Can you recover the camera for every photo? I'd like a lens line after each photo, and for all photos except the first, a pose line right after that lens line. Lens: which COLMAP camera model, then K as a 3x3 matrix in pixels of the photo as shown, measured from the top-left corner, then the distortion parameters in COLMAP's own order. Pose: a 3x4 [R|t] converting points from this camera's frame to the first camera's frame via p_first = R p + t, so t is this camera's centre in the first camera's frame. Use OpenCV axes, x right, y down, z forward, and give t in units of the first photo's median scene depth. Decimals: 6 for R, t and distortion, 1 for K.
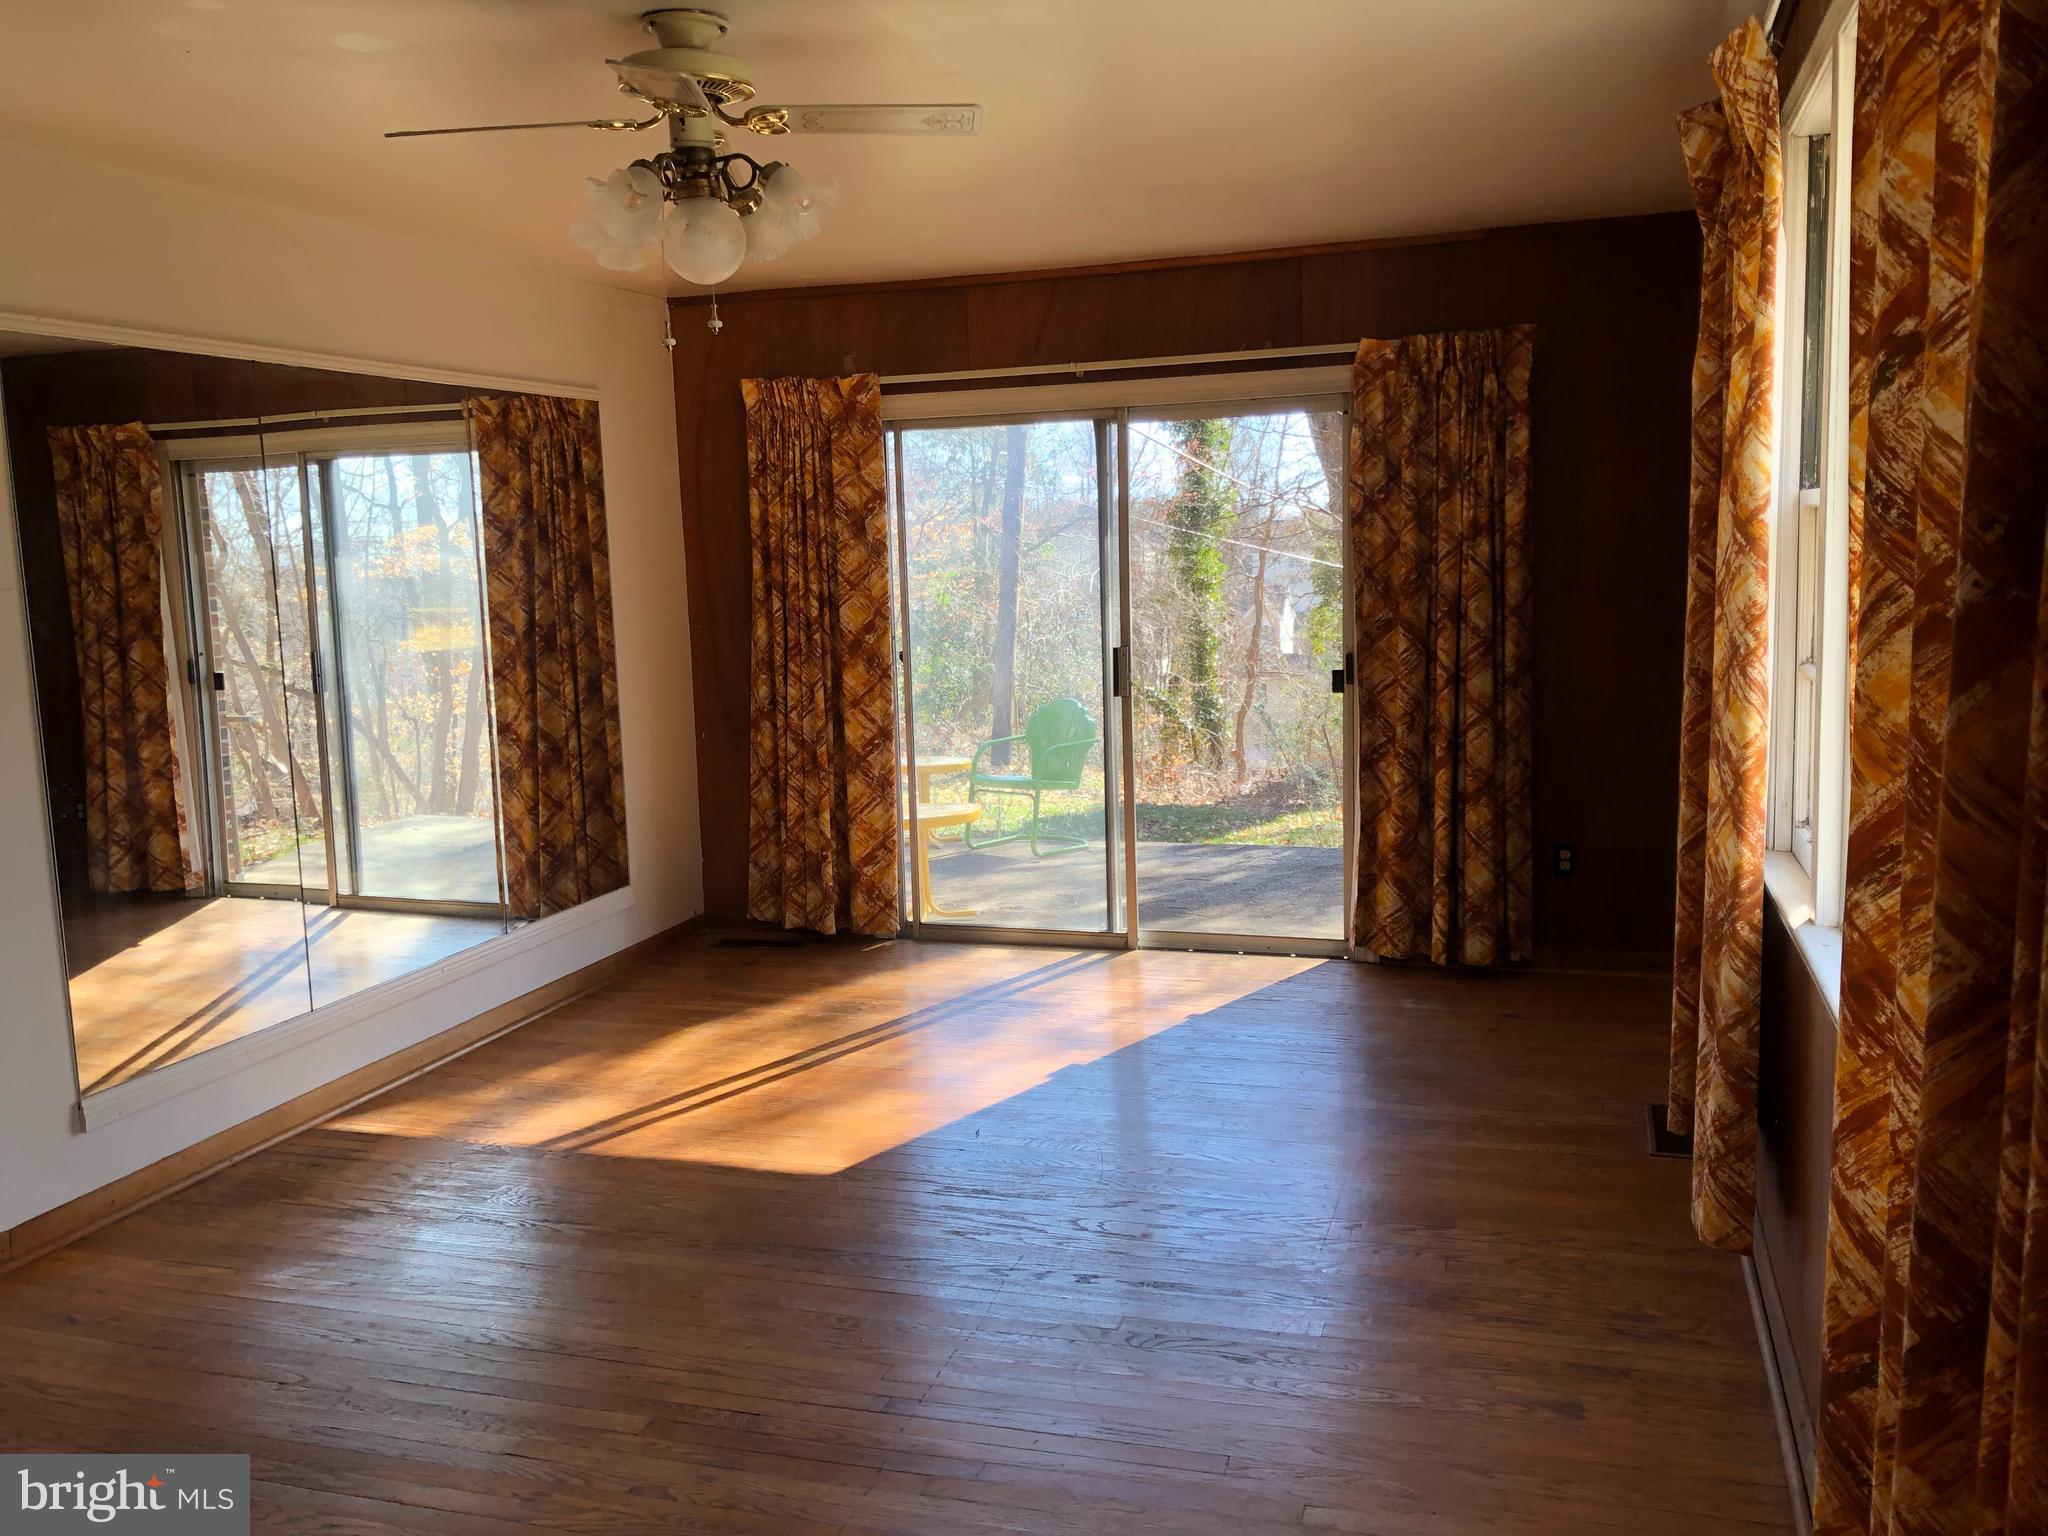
lens RADIAL K [[1677.3, 0, 1023.9], [0, 1677.3, 758.5], [0, 0, 1]] dist [0.059774, -0.079058]
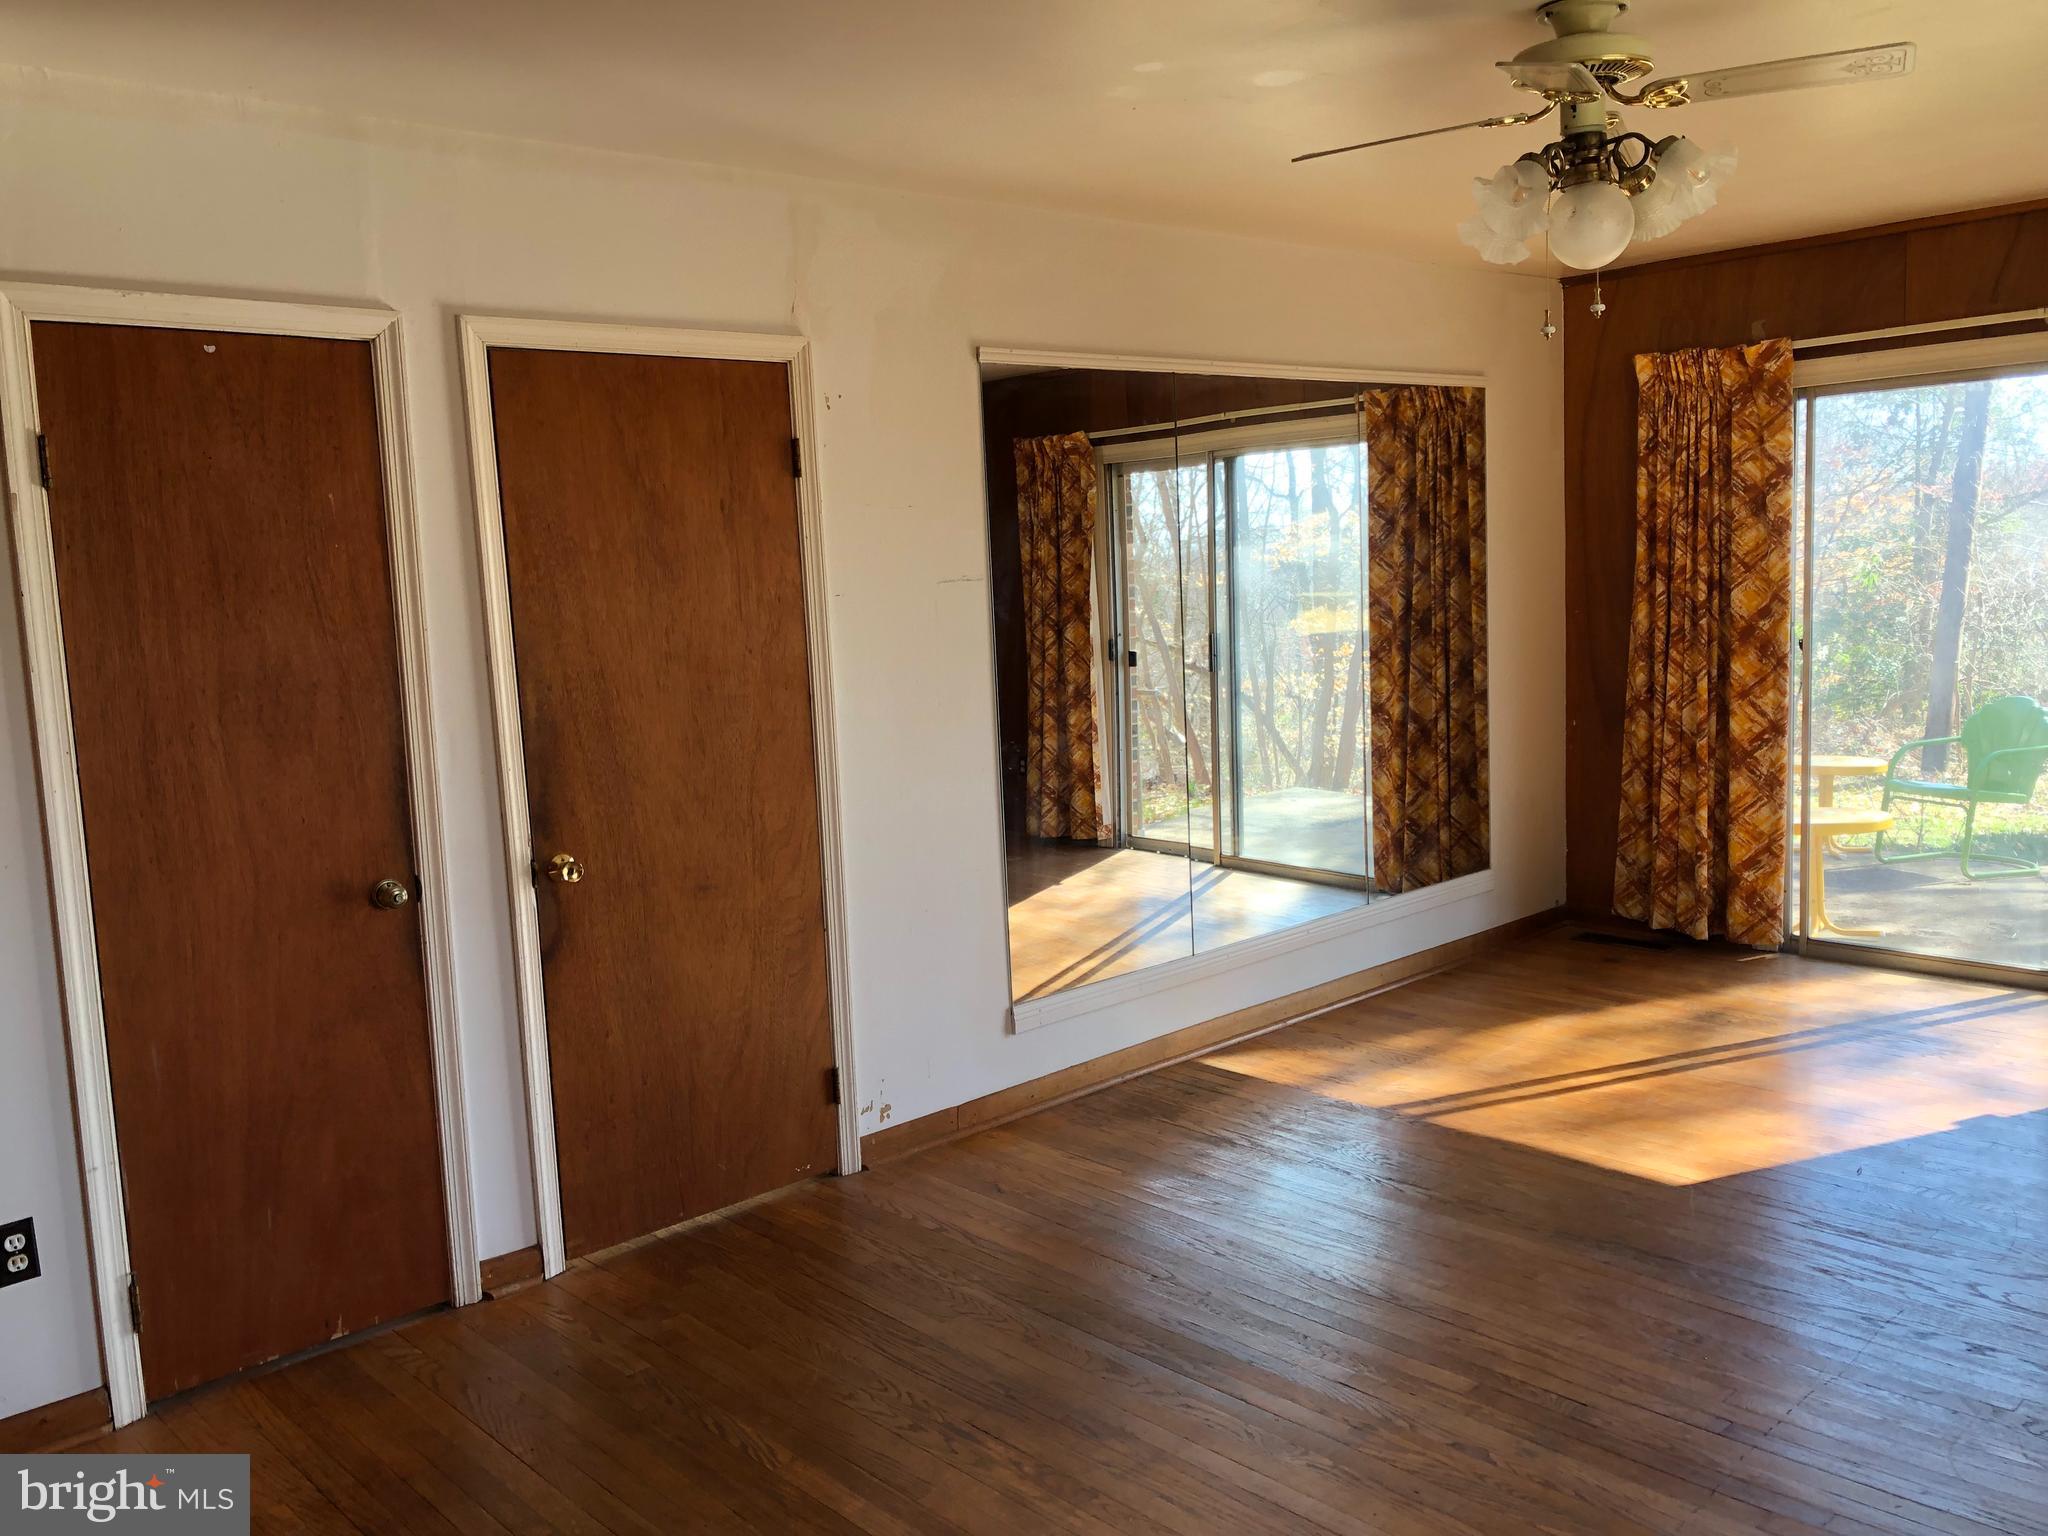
lens RADIAL K [[1677.3, 0, 1023.9], [0, 1677.3, 758.5], [0, 0, 1]] dist [0.059774, -0.079058]
pose [[0.872543, 0.048802, -0.486095, 0.009201], [-0.043993, 0.998805, 0.021309, 0.000293], [0.486553, 0.002792, 0.873646, -0.015349]]
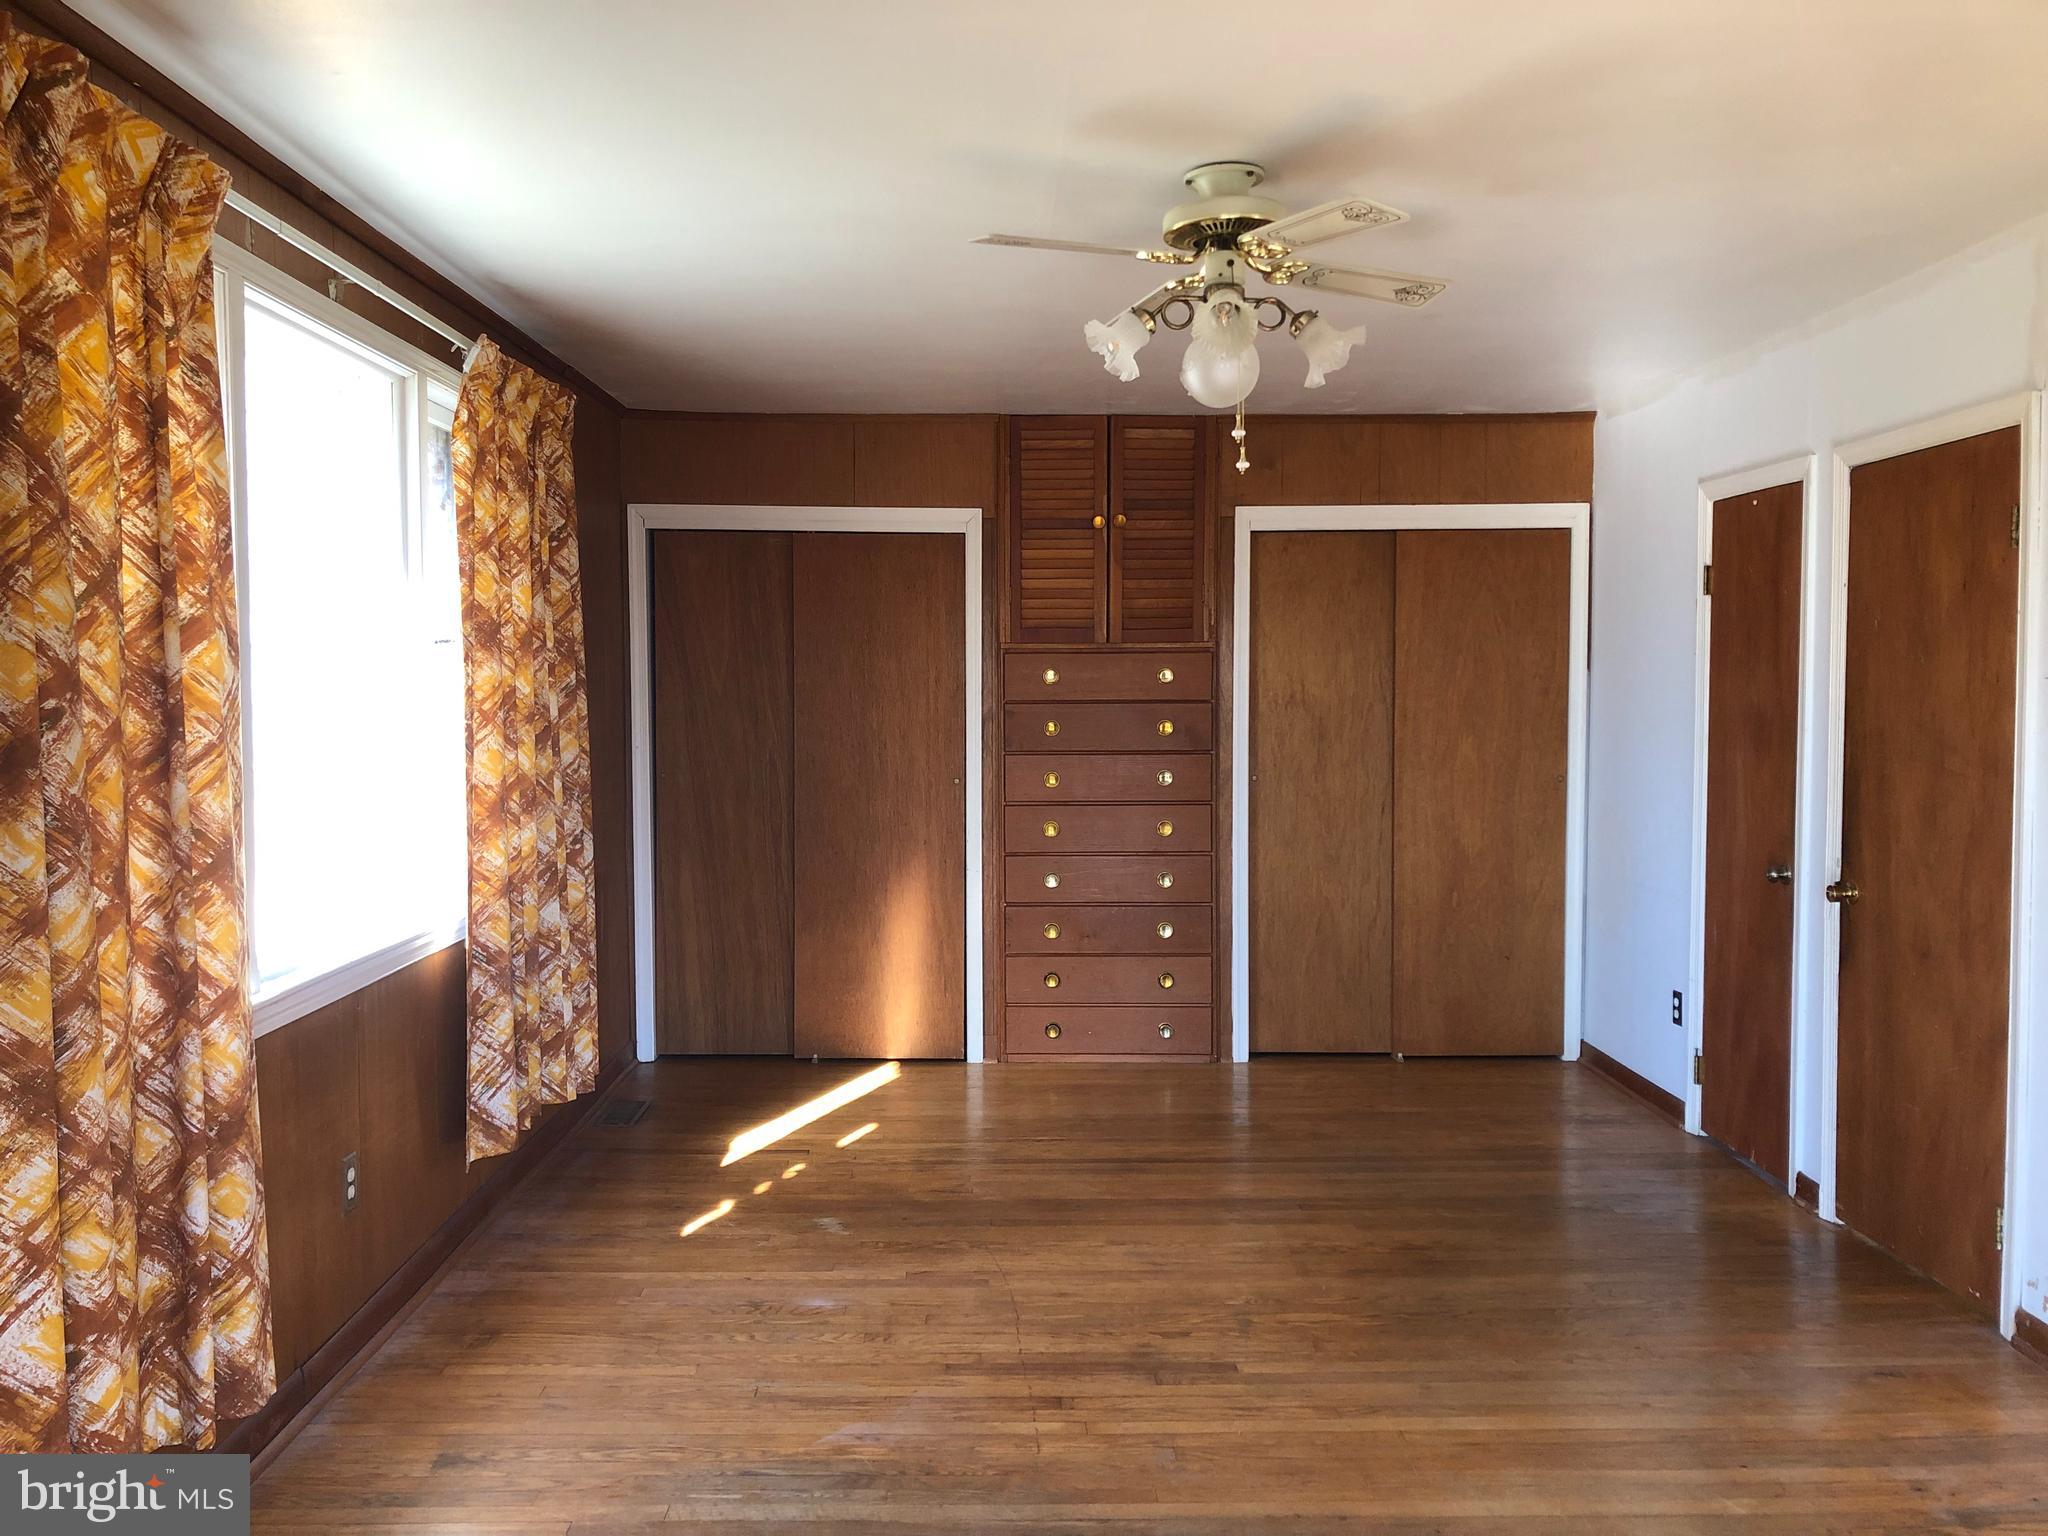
lens RADIAL K [[1677.3, 0, 1023.9], [0, 1677.3, 758.5], [0, 0, 1]] dist [0.059774, -0.079058]
pose [[-0.944771, 0.049712, -0.323938, 0.136329], [-0.009606, 0.983804, 0.178992, -0.117688], [0.327589, 0.172218, -0.928992, 0.934492]]
